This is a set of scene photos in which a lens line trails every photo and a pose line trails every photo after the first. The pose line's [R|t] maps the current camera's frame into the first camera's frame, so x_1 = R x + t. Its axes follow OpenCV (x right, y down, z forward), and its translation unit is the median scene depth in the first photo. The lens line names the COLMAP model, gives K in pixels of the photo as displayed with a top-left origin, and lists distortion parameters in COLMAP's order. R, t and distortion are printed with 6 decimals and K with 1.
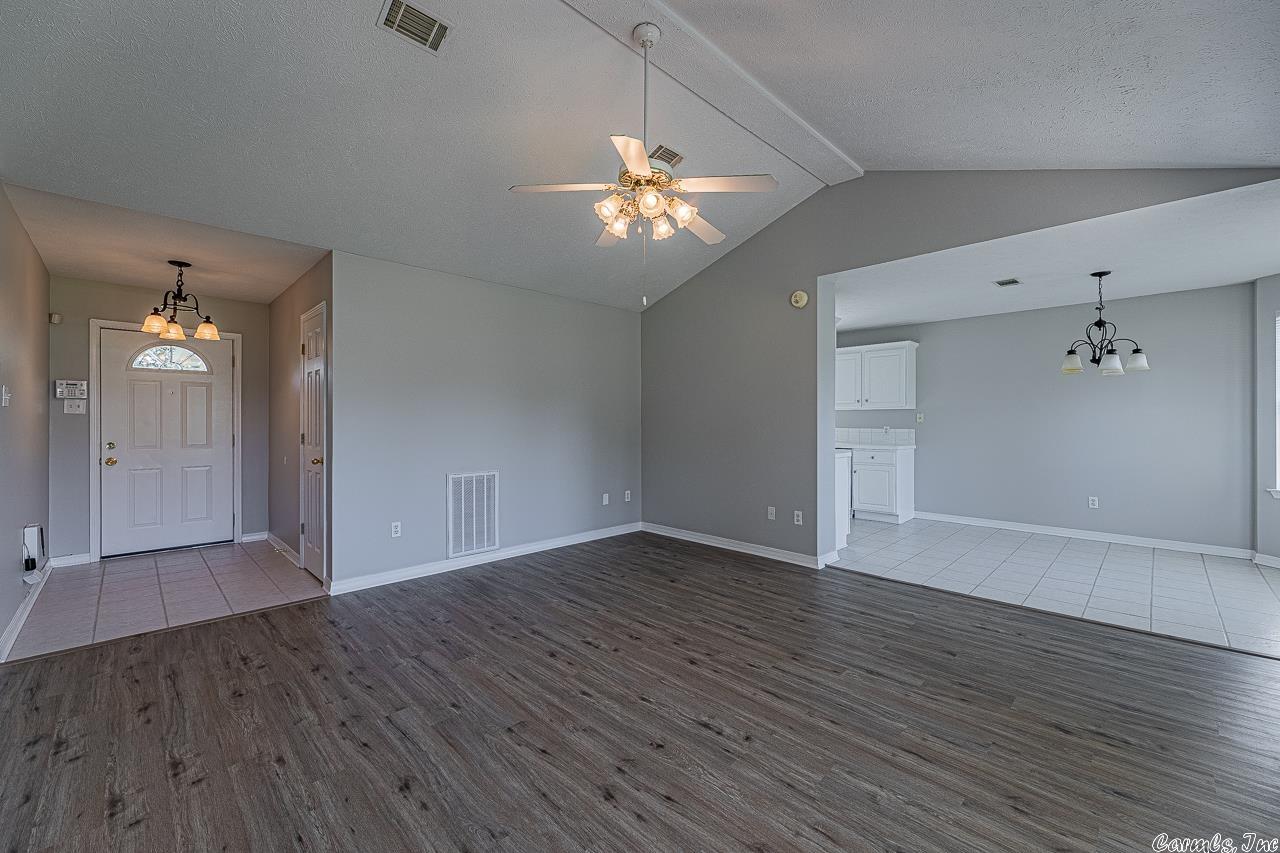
lens RADIAL K [[514.1, 0, 645.5], [0, 514.1, 422.2], [0, 0, 1]] dist [0.001139, 0.000094]
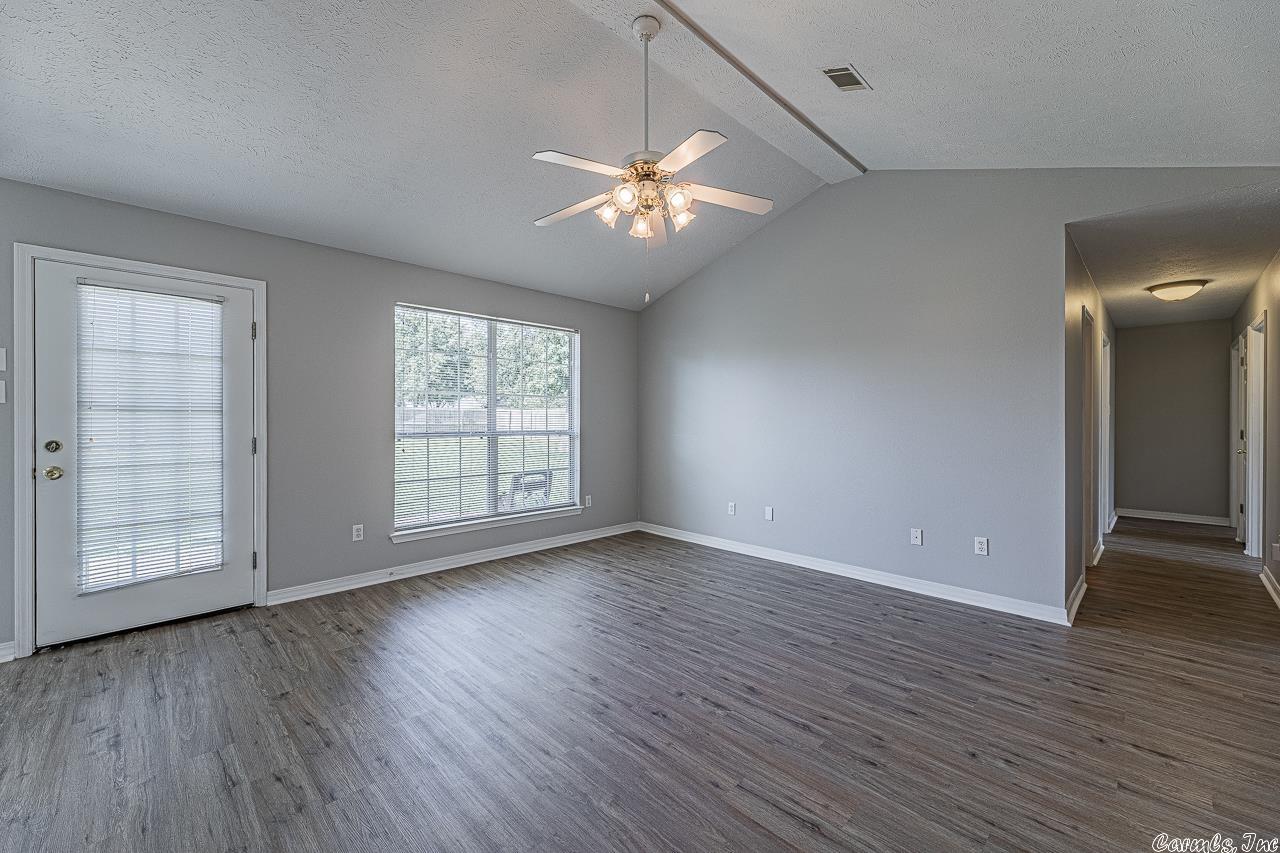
lens RADIAL K [[514.1, 0, 644.9], [0, 514.1, 421.7], [0, 0, 1]] dist [0.001139, 0.000094]
pose [[-0.999996, -0.002692, -0.000161, 0.001264], [-0.002693, 0.999986, 0.004568, -0.003239], [0.000149, 0.004568, -0.999990, 1.468487]]
